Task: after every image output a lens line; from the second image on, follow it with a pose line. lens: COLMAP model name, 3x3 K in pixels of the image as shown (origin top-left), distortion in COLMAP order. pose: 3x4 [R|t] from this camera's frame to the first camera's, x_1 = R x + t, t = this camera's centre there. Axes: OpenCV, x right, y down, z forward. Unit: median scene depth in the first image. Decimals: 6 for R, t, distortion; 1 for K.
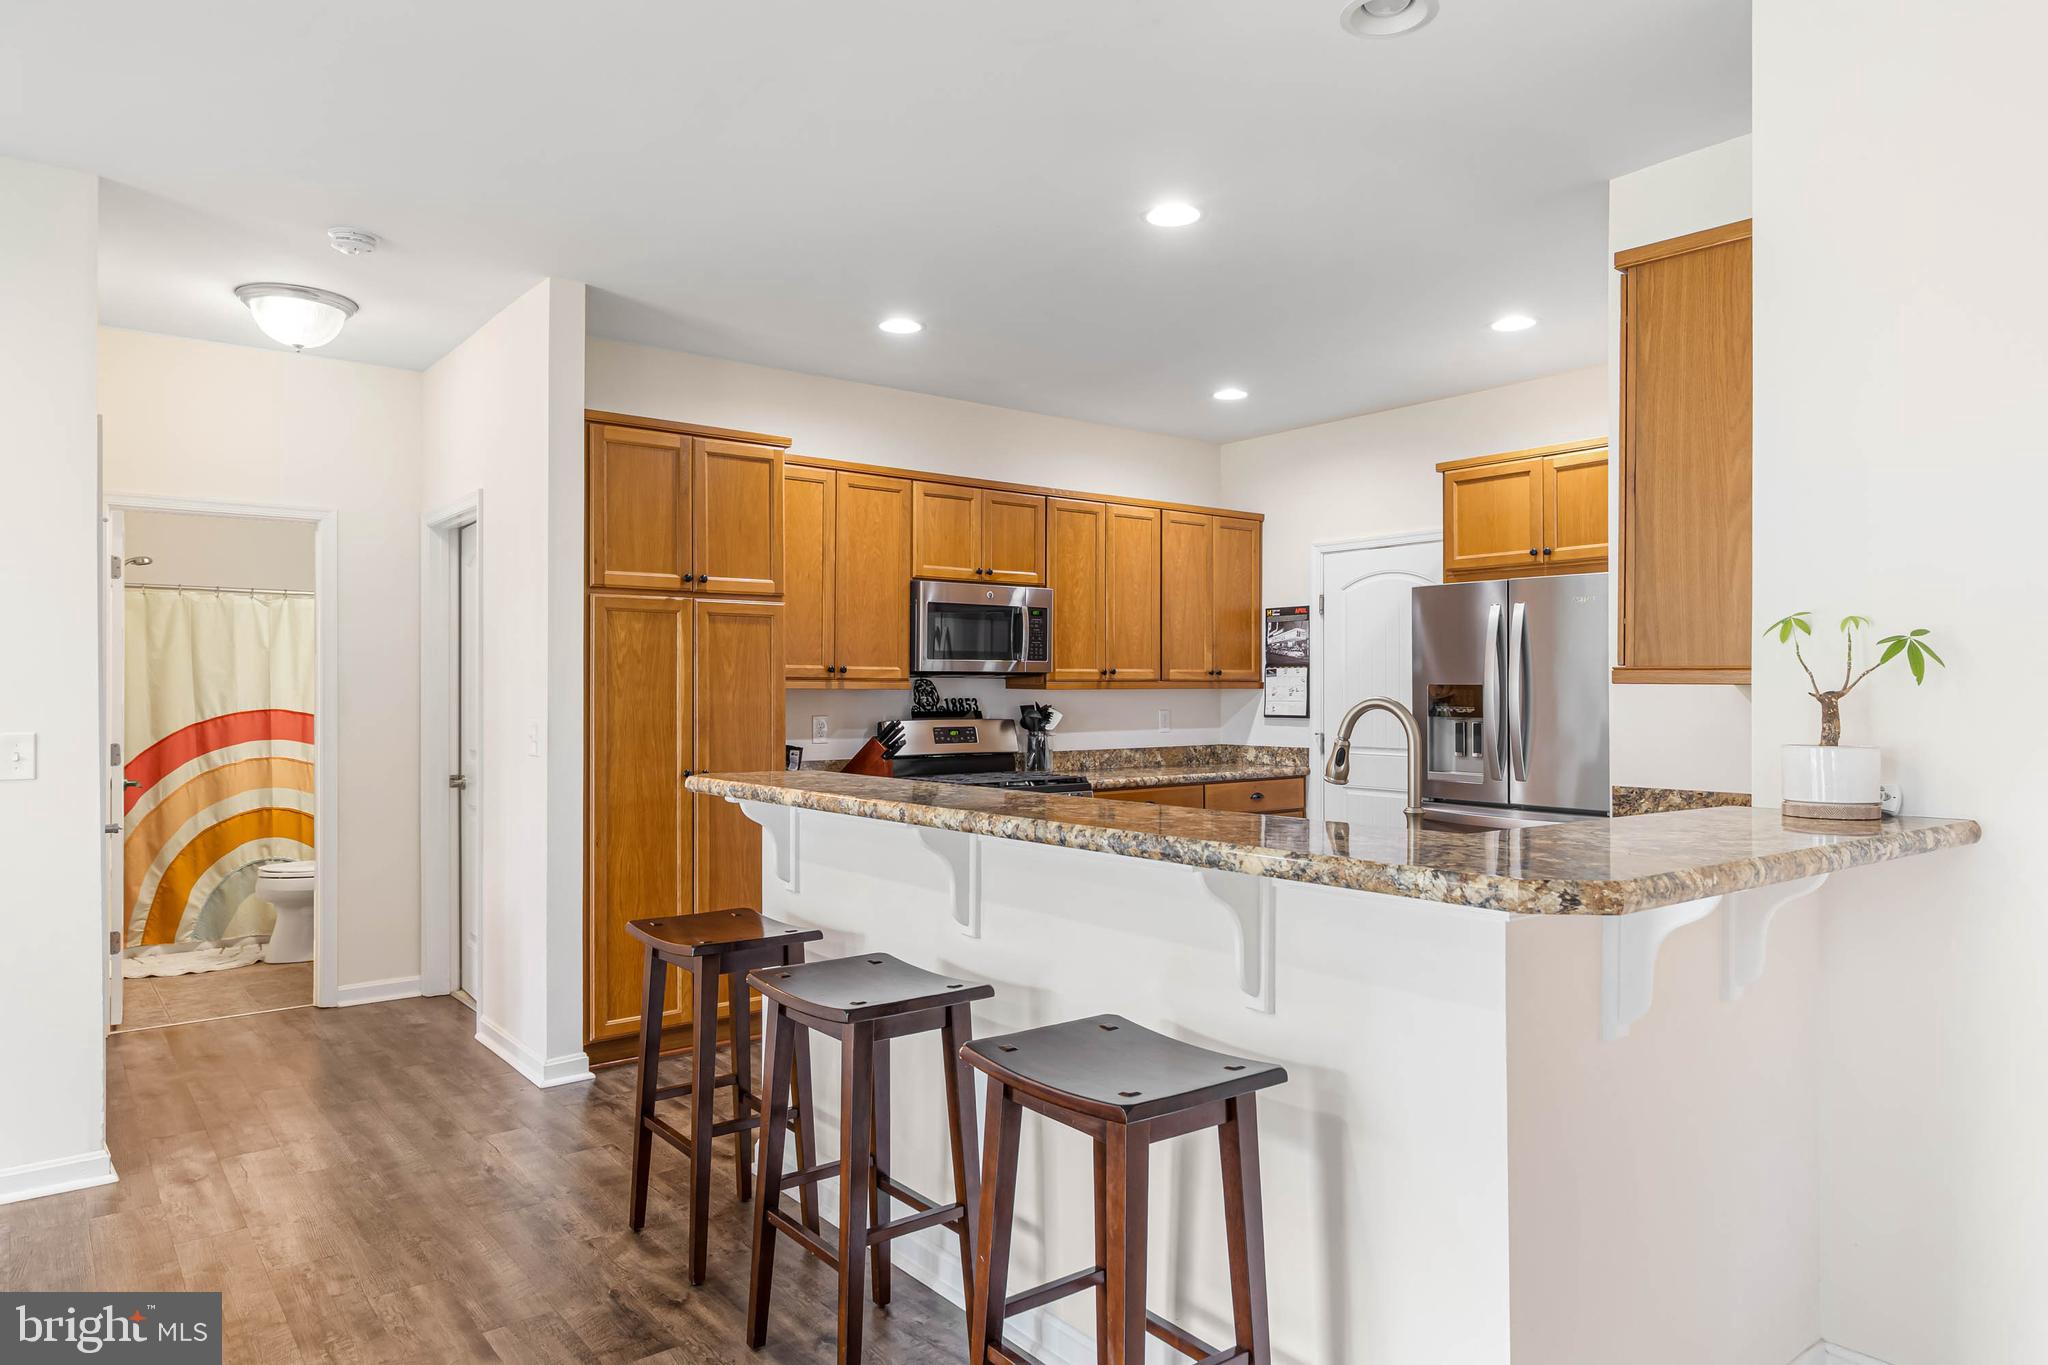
lens RADIAL K [[1267.8, 0, 1024.0], [0, 1267.8, 682.5], [0, 0, 1]] dist [0.002546, 0.001399]
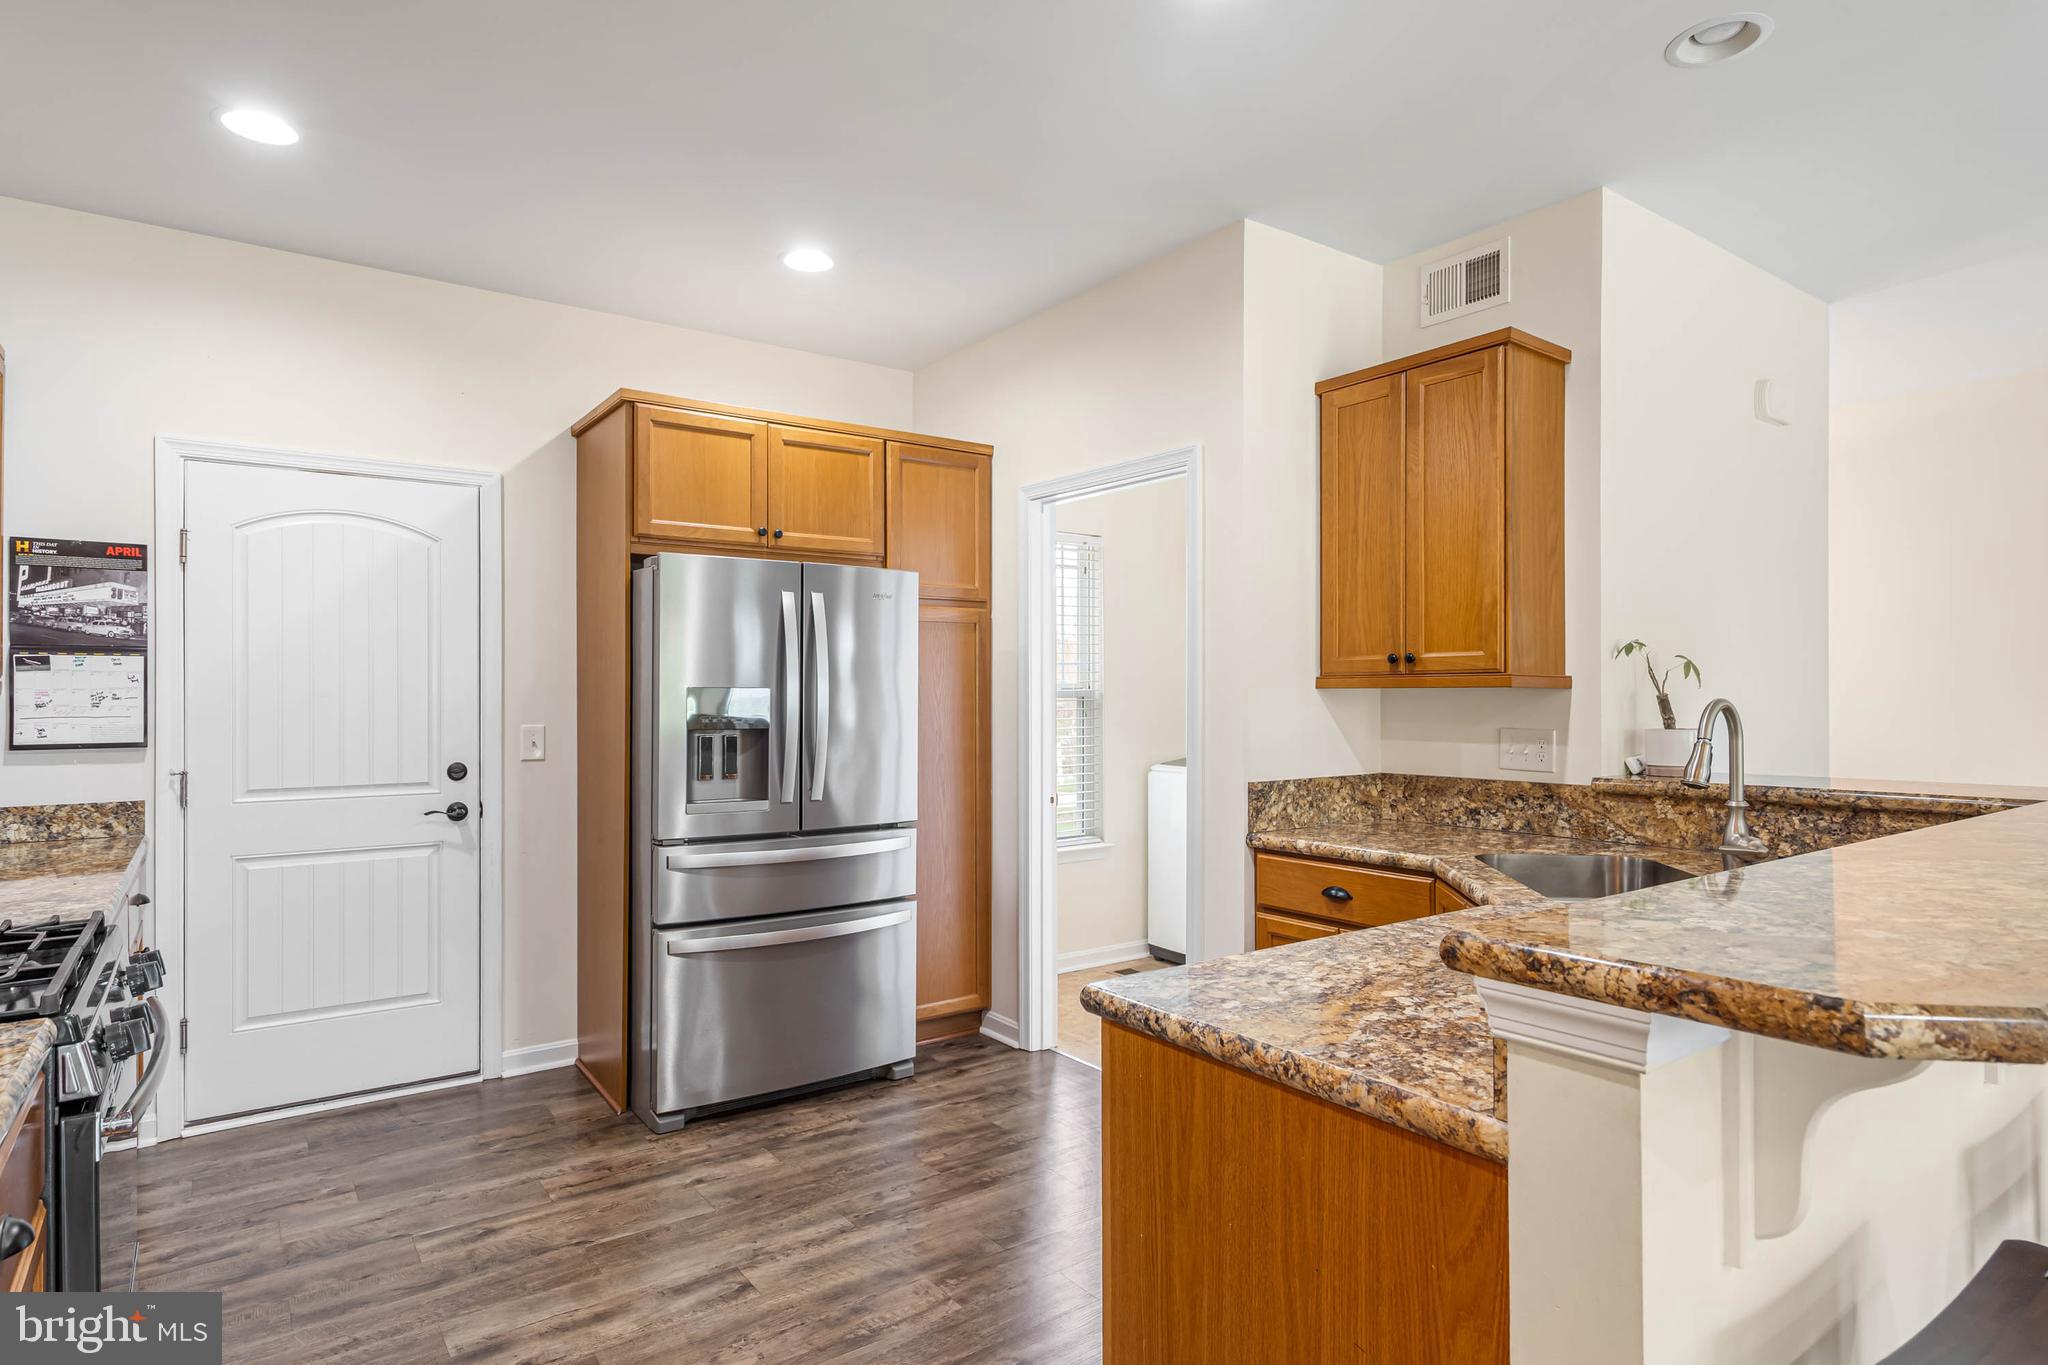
lens RADIAL K [[1112.8, 0, 1024.0], [0, 1112.8, 682.5], [0, 0, 1]] dist [0.002029, 0.000732]
pose [[0.038091, 0.010408, 0.999220, -0.259261], [-0.003121, 0.999942, -0.010297, 0.003851], [-0.999269, -0.002726, 0.038122, 0.618090]]
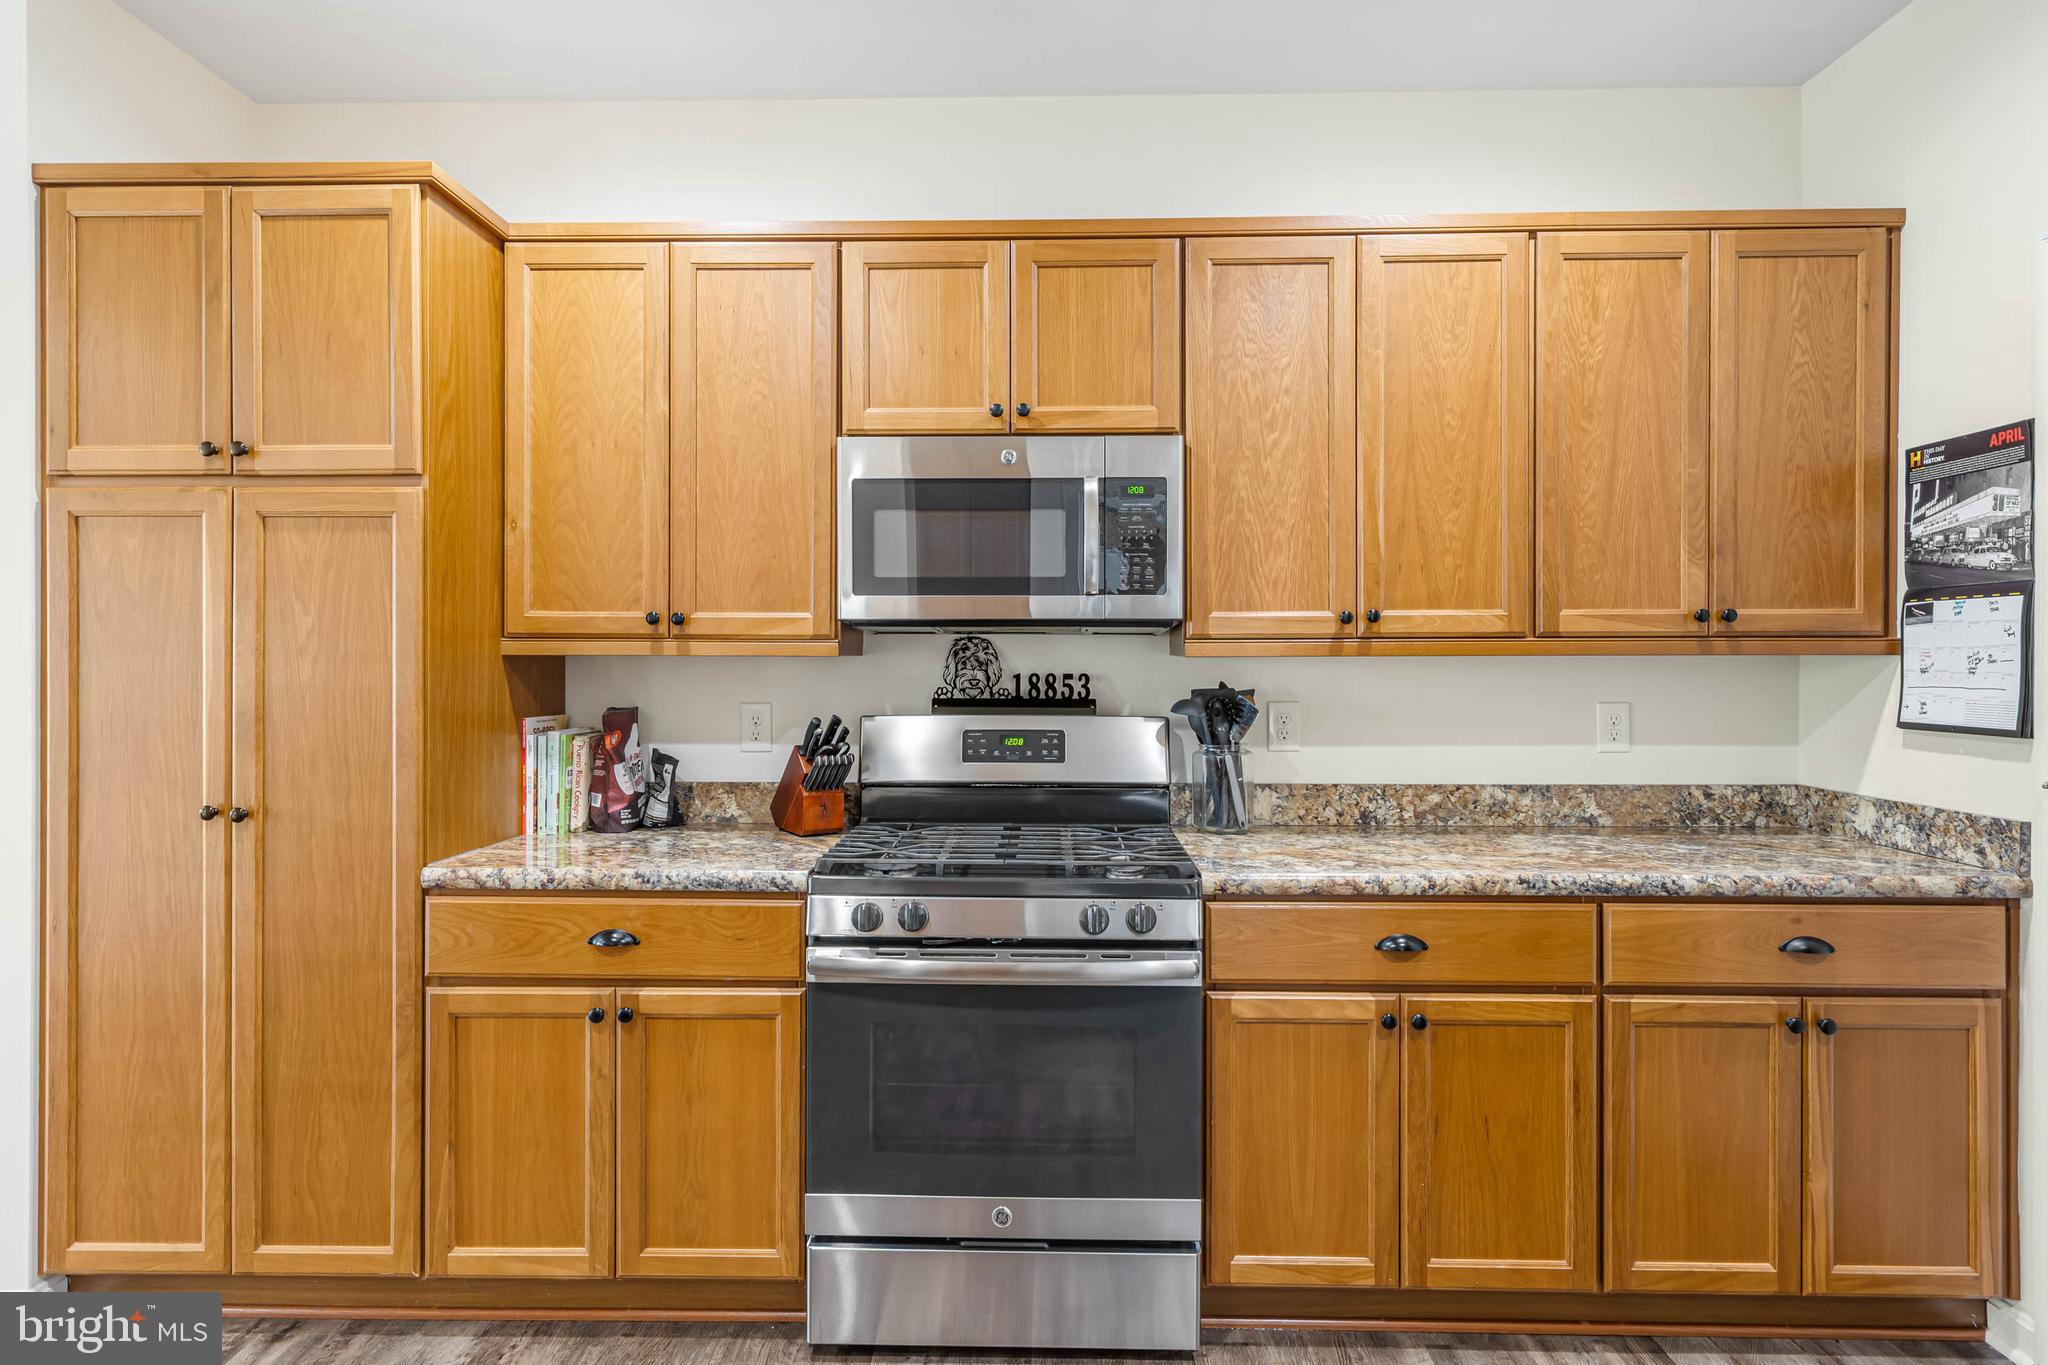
lens RADIAL K [[1095.5, 0, 1020.7], [0, 1095.5, 661.7], [0, 0, 1]] dist [0.001241, 0.001217]
pose [[0.770540, 0.002824, -0.637385, 0.210399], [0.003168, 0.999961, 0.008261, 0.003564], [0.637384, -0.008385, 0.770501, 0.607625]]
